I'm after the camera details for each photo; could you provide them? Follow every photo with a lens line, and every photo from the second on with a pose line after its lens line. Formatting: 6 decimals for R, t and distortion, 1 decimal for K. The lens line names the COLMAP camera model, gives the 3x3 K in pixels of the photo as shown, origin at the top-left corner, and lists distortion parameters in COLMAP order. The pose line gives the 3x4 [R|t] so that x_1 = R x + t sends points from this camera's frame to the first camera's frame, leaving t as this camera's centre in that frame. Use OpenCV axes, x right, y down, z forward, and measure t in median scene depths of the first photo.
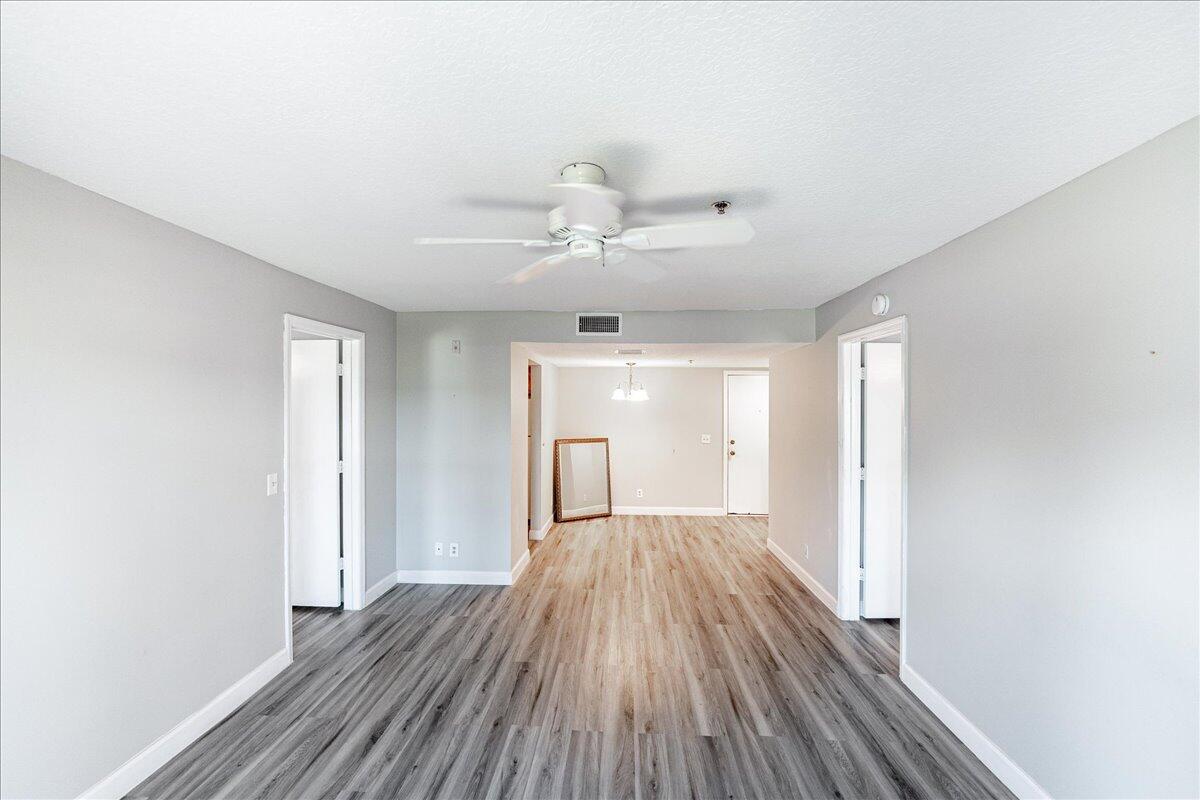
lens RADIAL K [[504.3, 0, 600.0], [0, 504.3, 400.0], [0, 0, 1]] dist [-0.002035, -0.000003]
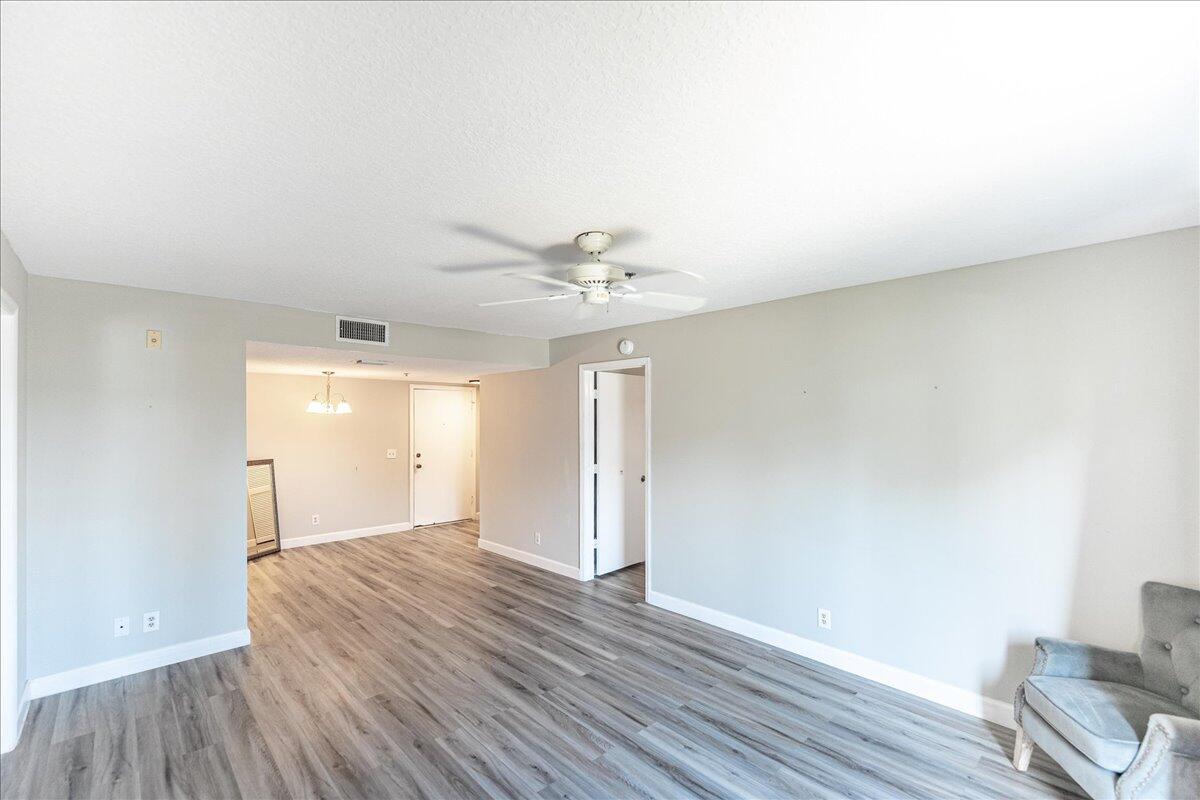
lens RADIAL K [[515.9, 0, 600.4], [0, 515.9, 411.2], [0, 0, 1]] dist [-0.001664, -0.000081]
pose [[0.693170, 0.005763, 0.720751, -0.391917], [-0.001607, 0.999978, -0.006450, 0.001677], [-0.720772, 0.003313, 0.693164, 0.031714]]
